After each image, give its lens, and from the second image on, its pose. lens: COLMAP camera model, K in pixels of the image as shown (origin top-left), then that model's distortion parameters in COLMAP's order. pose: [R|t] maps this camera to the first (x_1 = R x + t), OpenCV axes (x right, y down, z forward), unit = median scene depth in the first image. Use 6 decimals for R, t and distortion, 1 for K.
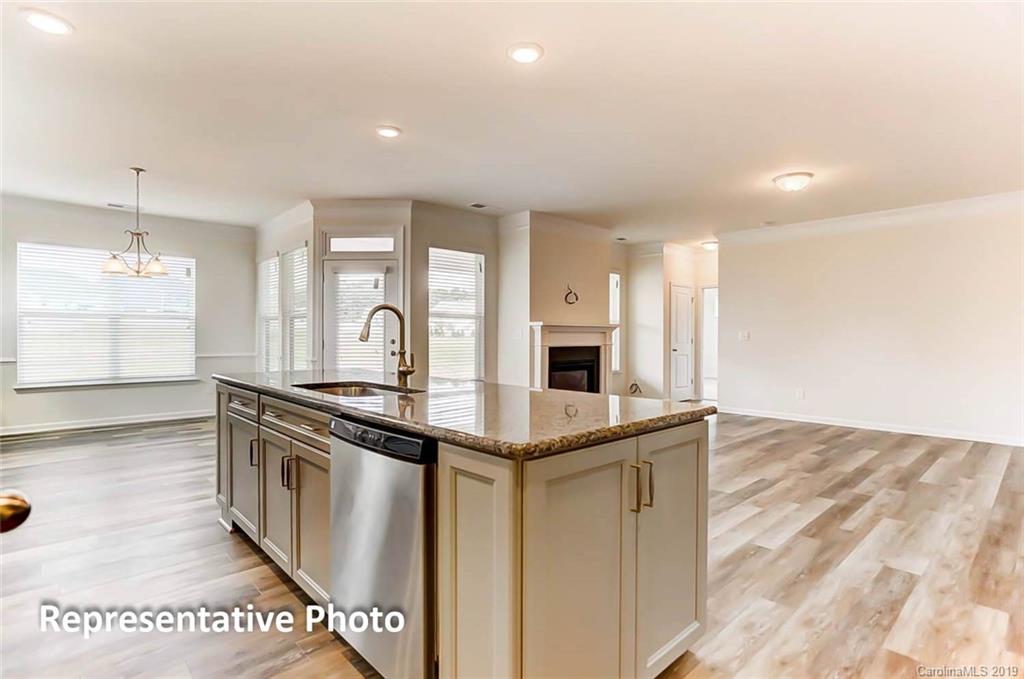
lens RADIAL K [[501.6, 0, 511.4], [0, 501.6, 334.9], [0, 0, 1]] dist [-0.002257, 0.000482]
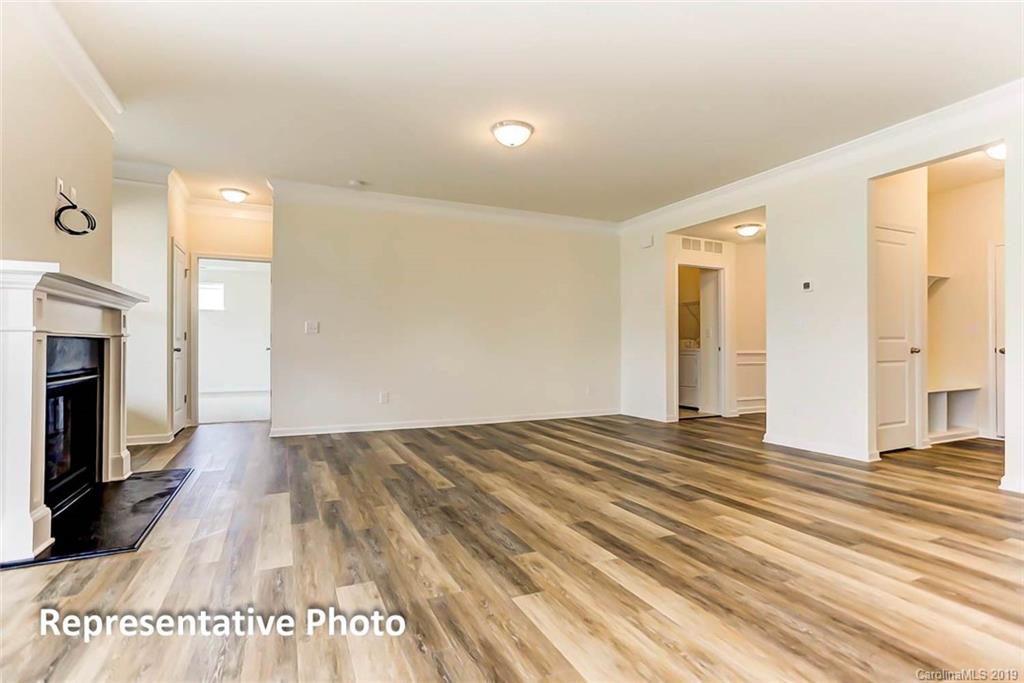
lens RADIAL K [[501.6, 0, 506.3], [0, 501.6, 342.1], [0, 0, 1]] dist [-0.002257, 0.000482]
pose [[0.320109, 0.012671, 0.947296, -0.296413], [0.009739, 0.999814, -0.016664, 0.068448], [-0.947331, 0.014560, 0.319926, 1.049136]]
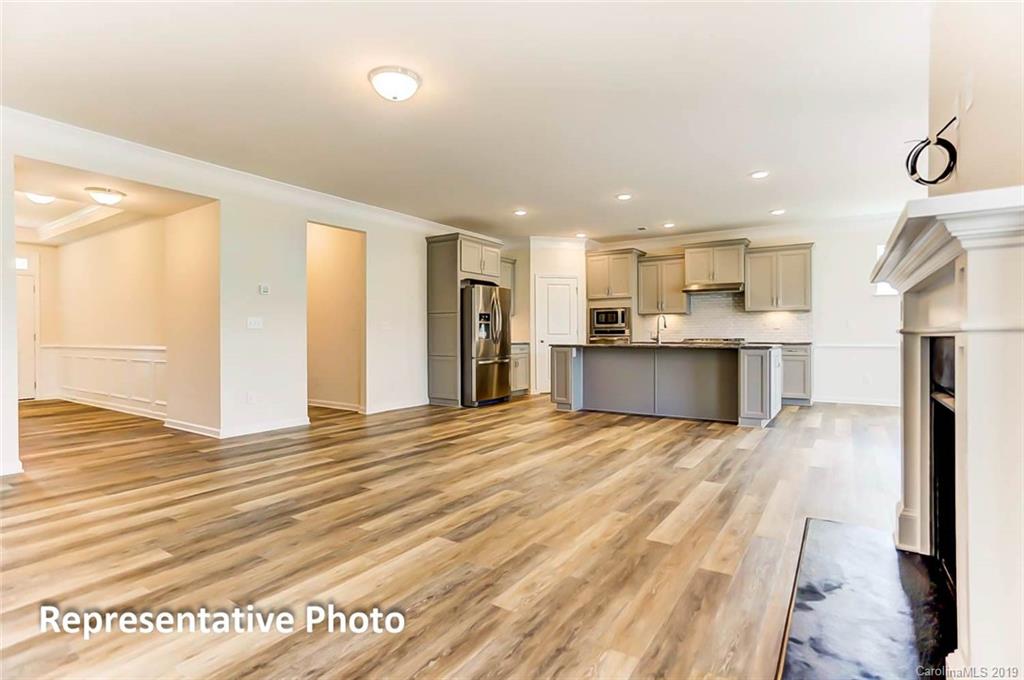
lens RADIAL K [[501.6, 0, 514.1], [0, 501.6, 341.4], [0, 0, 1]] dist [-0.002257, 0.000482]
pose [[-0.972578, 0.001617, -0.232573, 0.760468], [-0.003664, 0.999745, 0.022274, 0.031660], [0.232550, 0.022515, -0.972324, 2.322799]]
